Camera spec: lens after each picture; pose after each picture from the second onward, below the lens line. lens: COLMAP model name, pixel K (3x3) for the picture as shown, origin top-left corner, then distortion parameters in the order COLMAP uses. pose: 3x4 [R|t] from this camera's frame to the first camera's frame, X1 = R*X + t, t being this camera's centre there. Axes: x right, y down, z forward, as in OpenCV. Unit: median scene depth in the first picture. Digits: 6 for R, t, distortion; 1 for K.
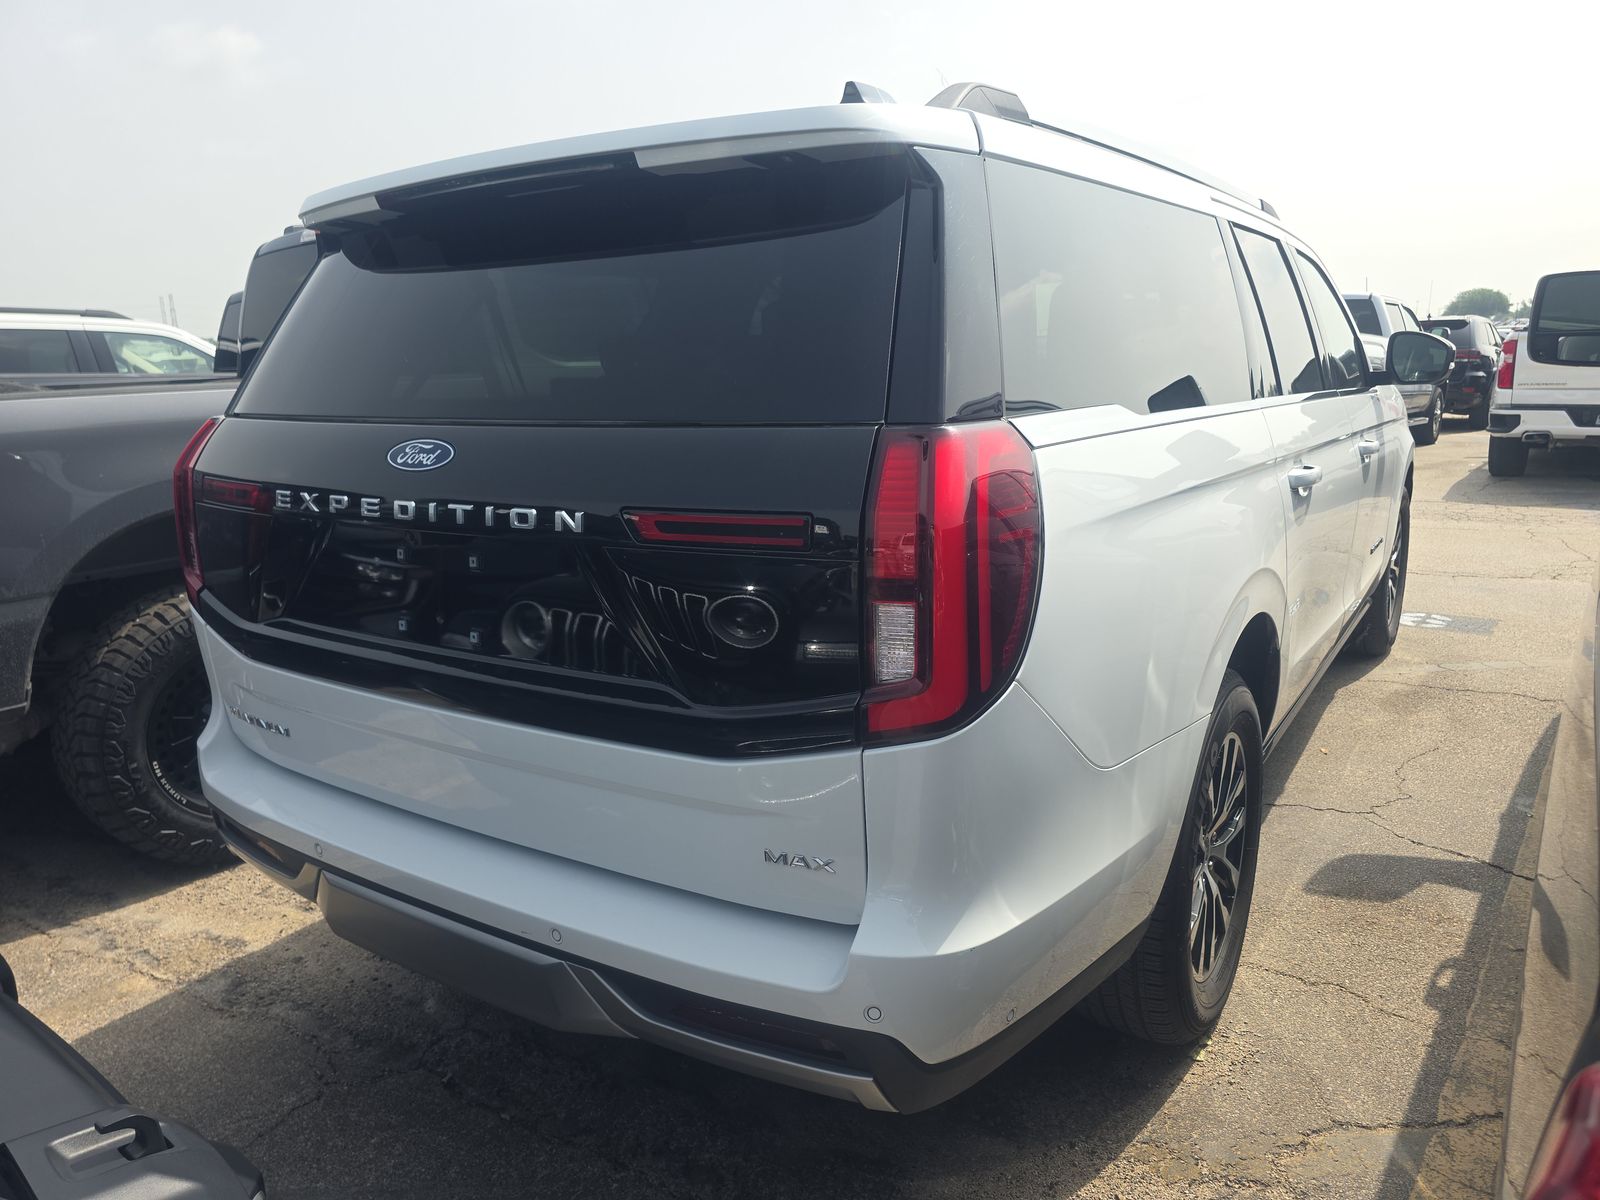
lens RADIAL K [[1085.5, 0, 796.7], [0, 1085.5, 596.3], [0, 0, 1]] dist [0.036750, -0.025340]
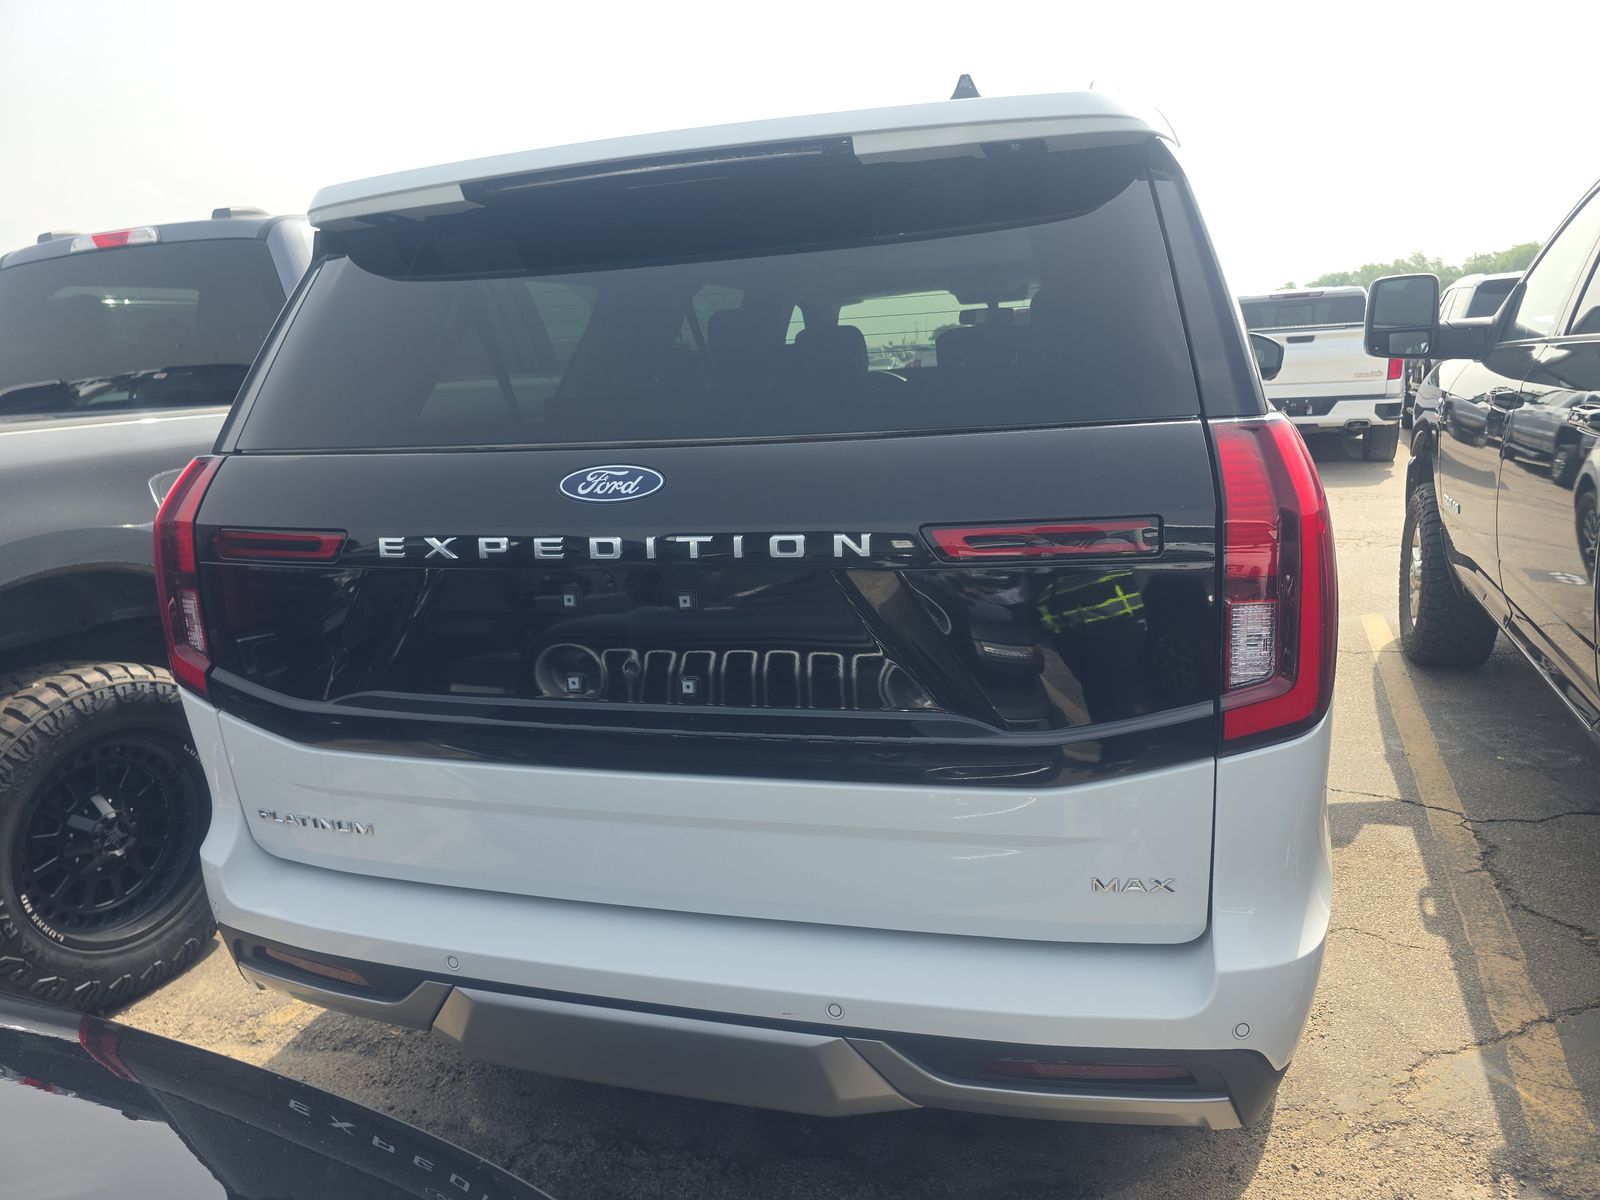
lens RADIAL K [[1085.5, 0, 802.7], [0, 1085.5, 602.6], [0, 0, 1]] dist [0.036750, -0.025340]
pose [[0.960111, -0.084024, 0.266696, -0.387907], [0.086962, 0.996211, 0.000798, -0.020775], [-0.265752, 0.022426, 0.963781, 0.119595]]
